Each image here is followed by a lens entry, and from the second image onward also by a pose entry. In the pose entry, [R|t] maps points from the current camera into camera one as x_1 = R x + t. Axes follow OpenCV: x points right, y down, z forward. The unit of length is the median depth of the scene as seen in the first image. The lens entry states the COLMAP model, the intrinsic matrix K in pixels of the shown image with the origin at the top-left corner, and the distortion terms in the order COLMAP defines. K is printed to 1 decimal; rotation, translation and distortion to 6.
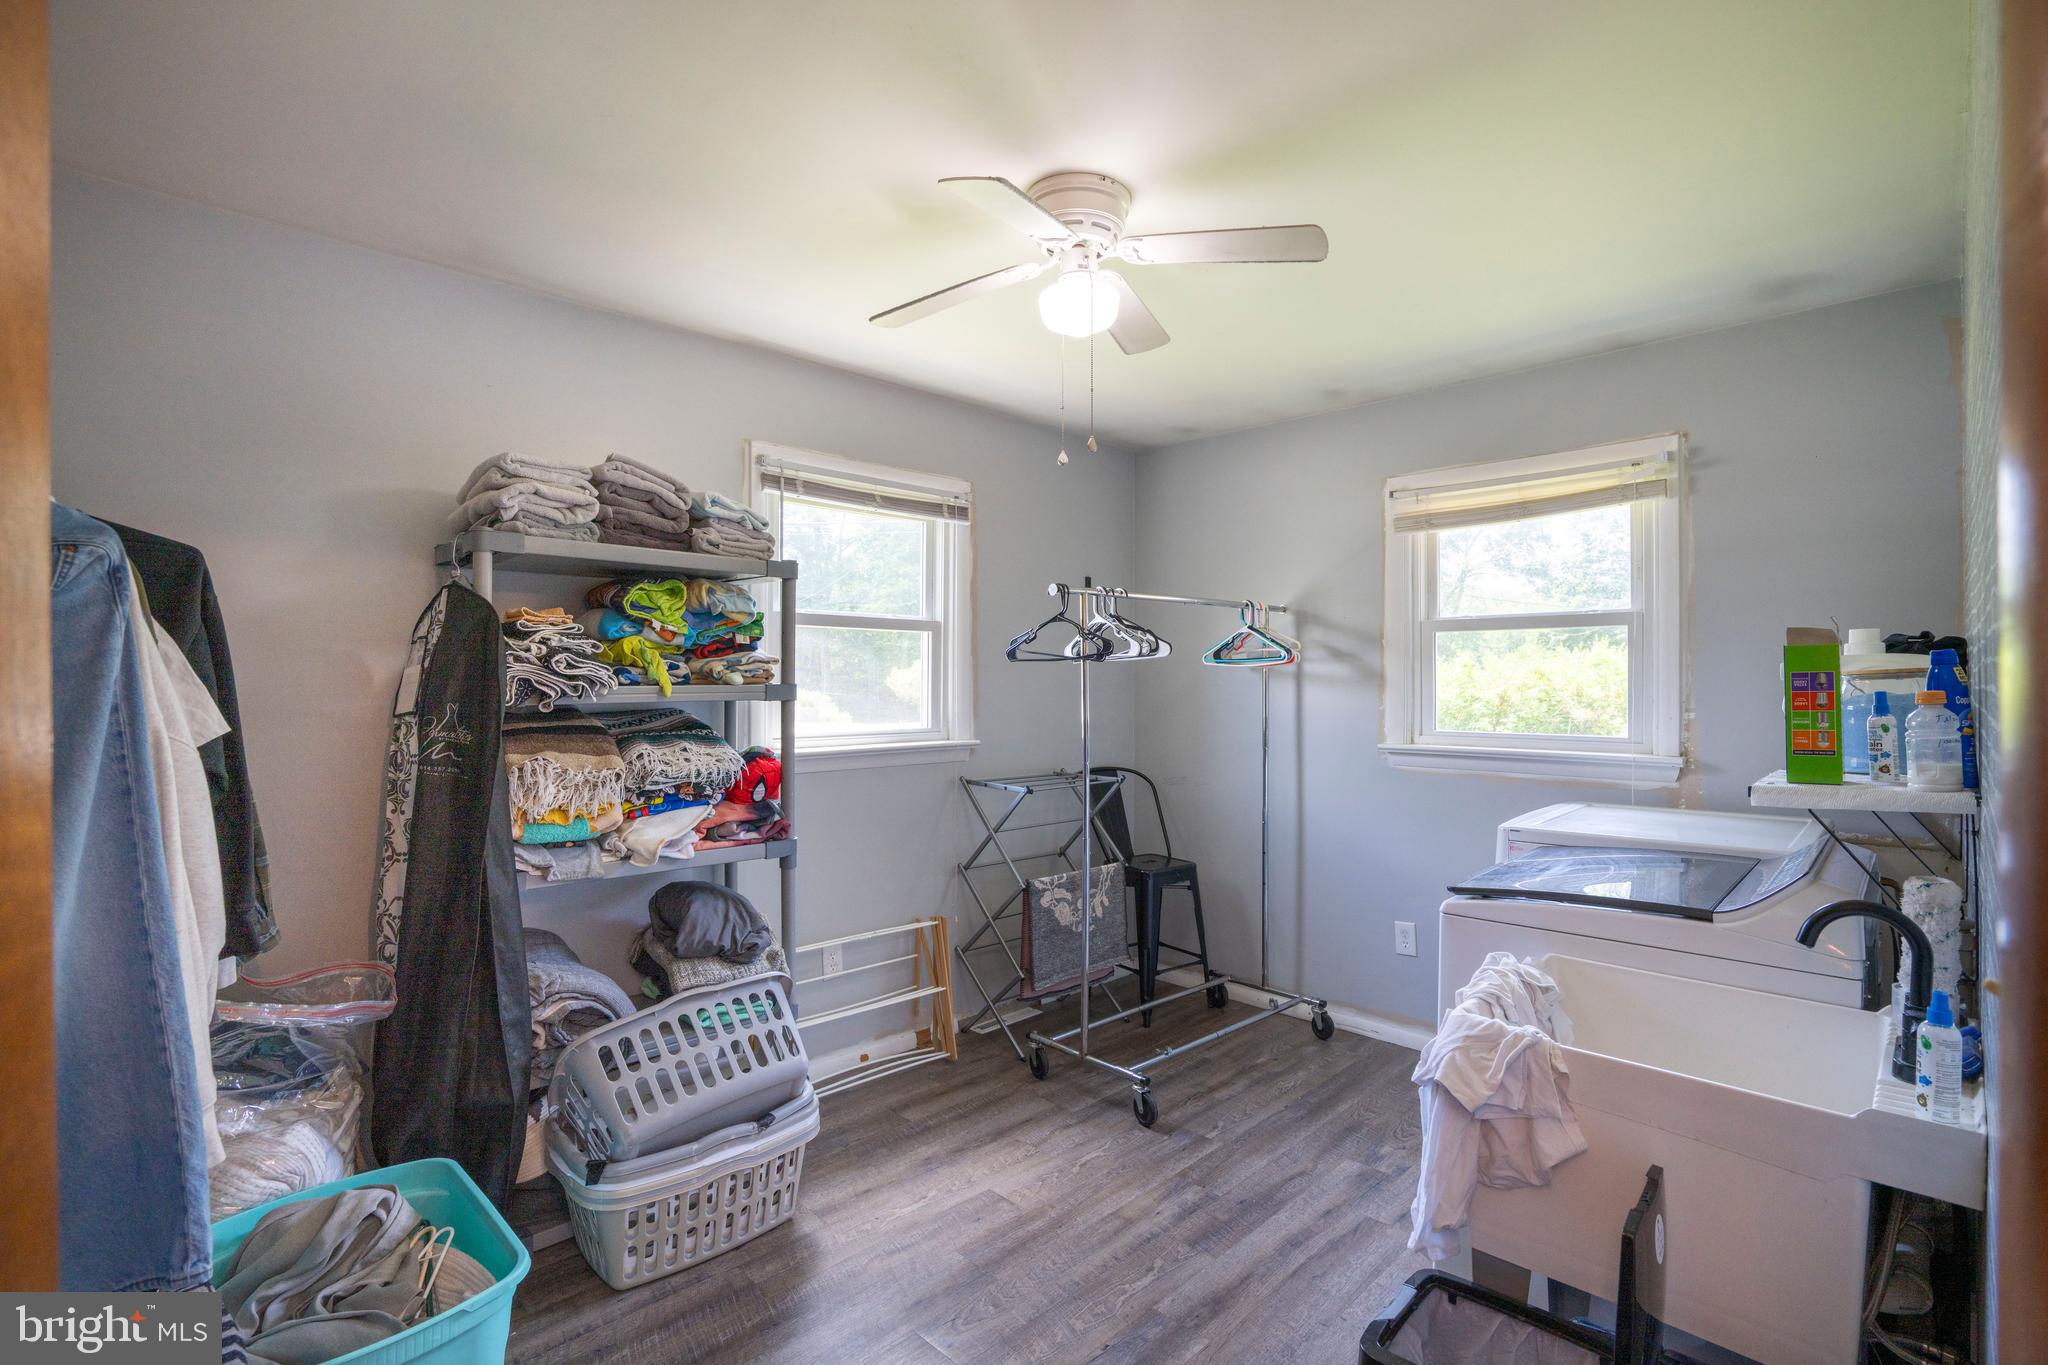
lens RADIAL K [[944.7, 0, 1021.4], [0, 944.7, 684.0], [0, 0, 1]] dist [-0.051535, 0.015486]
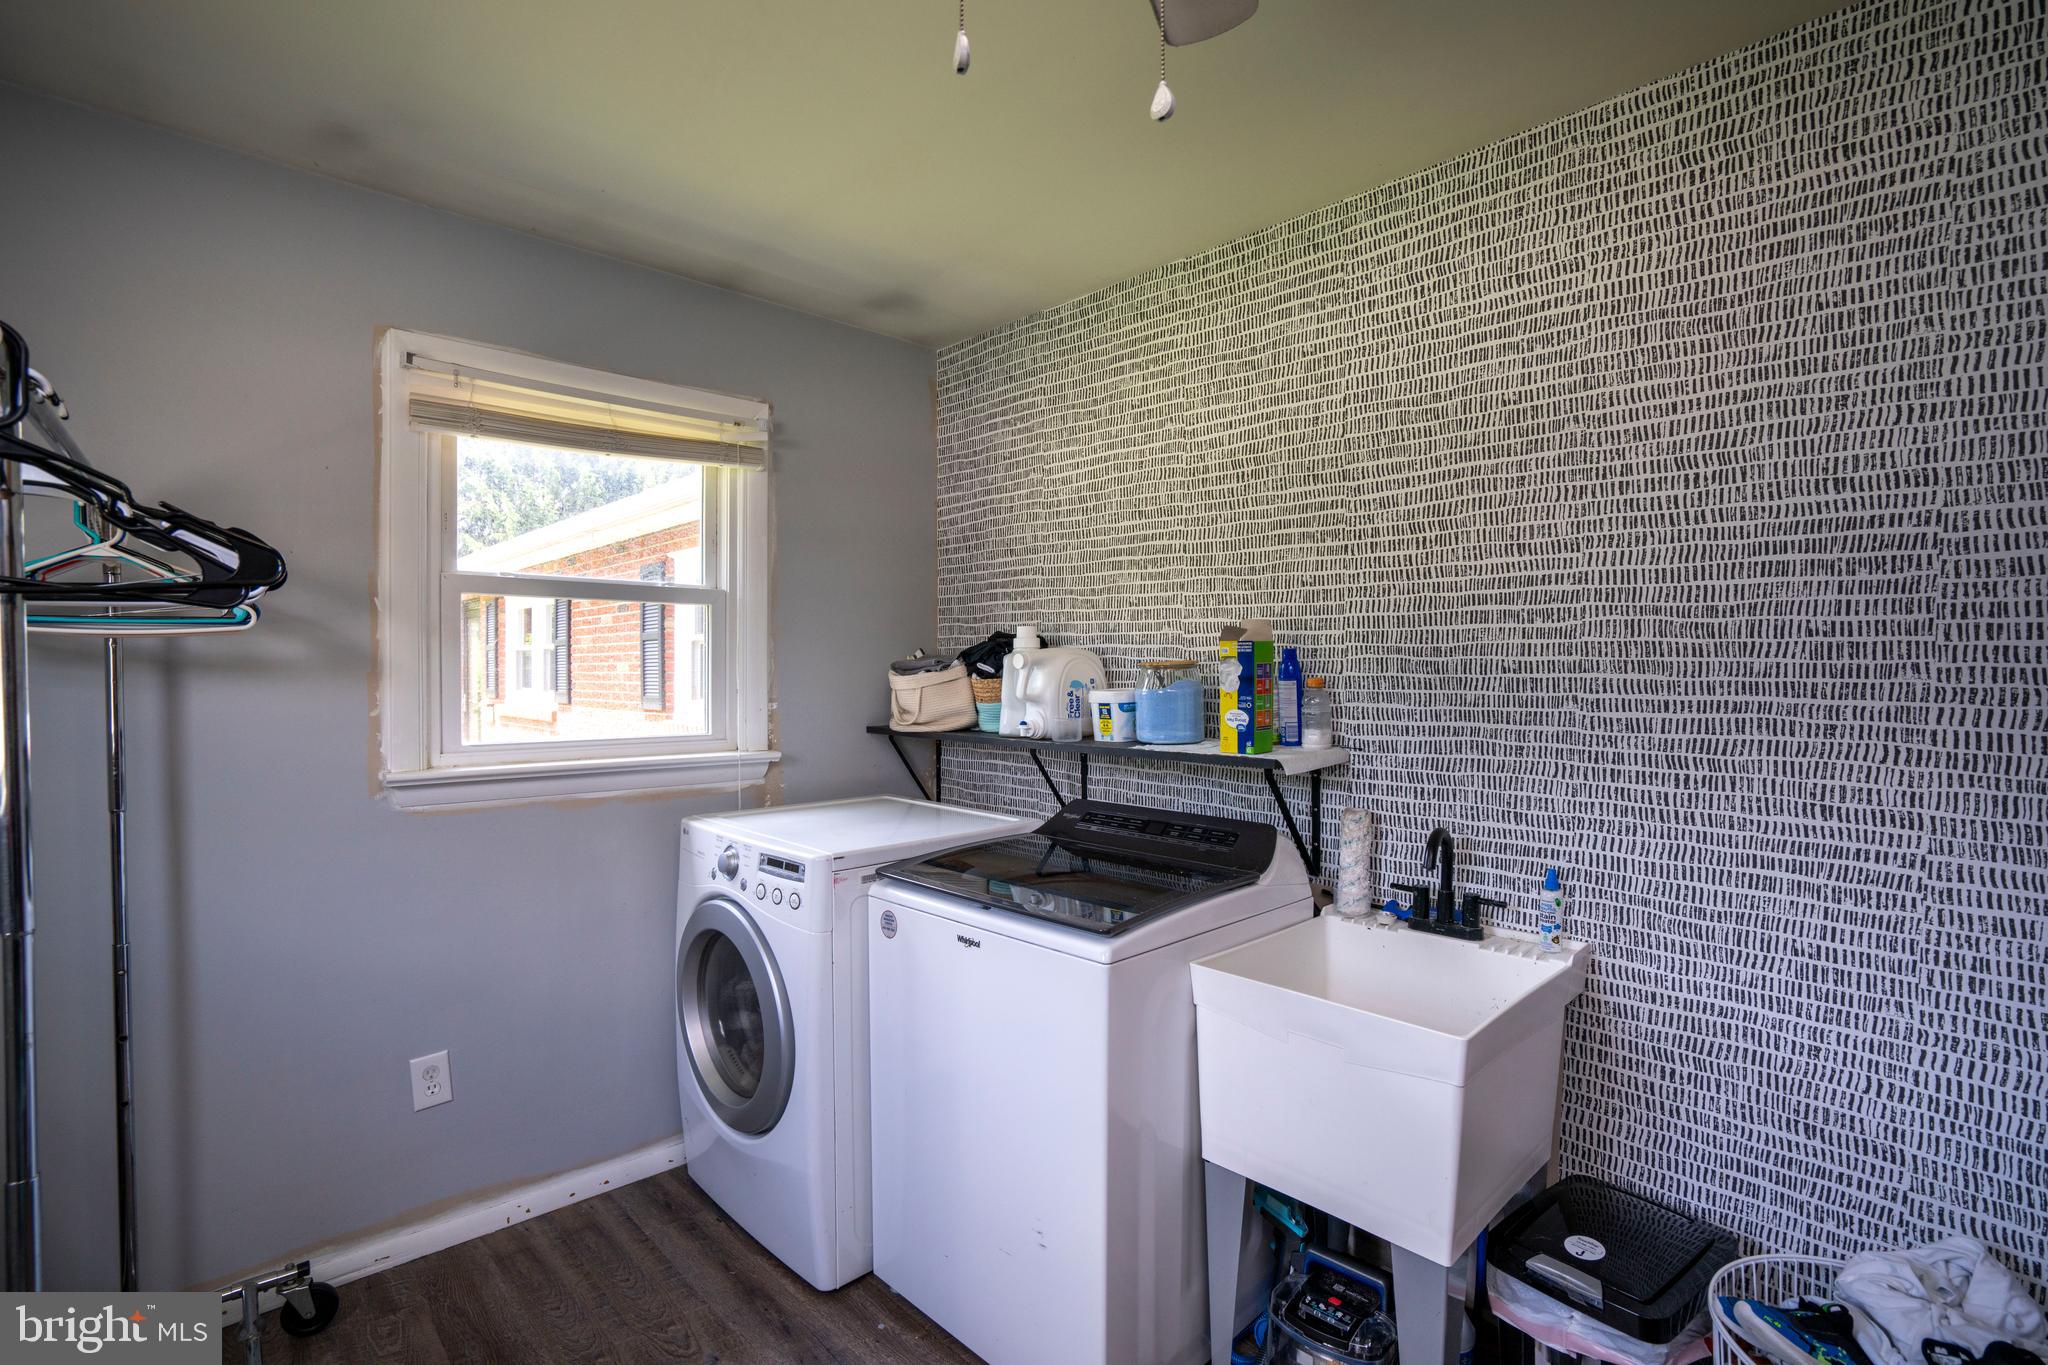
lens RADIAL K [[944.7, 0, 1022.8], [0, 944.7, 682.8], [0, 0, 1]] dist [-0.051535, 0.015486]
pose [[0.025218, -0.014822, 0.999572, -0.193608], [-0.000809, 0.999889, 0.014847, -0.002873], [-0.999682, -0.001183, 0.025204, 0.599320]]
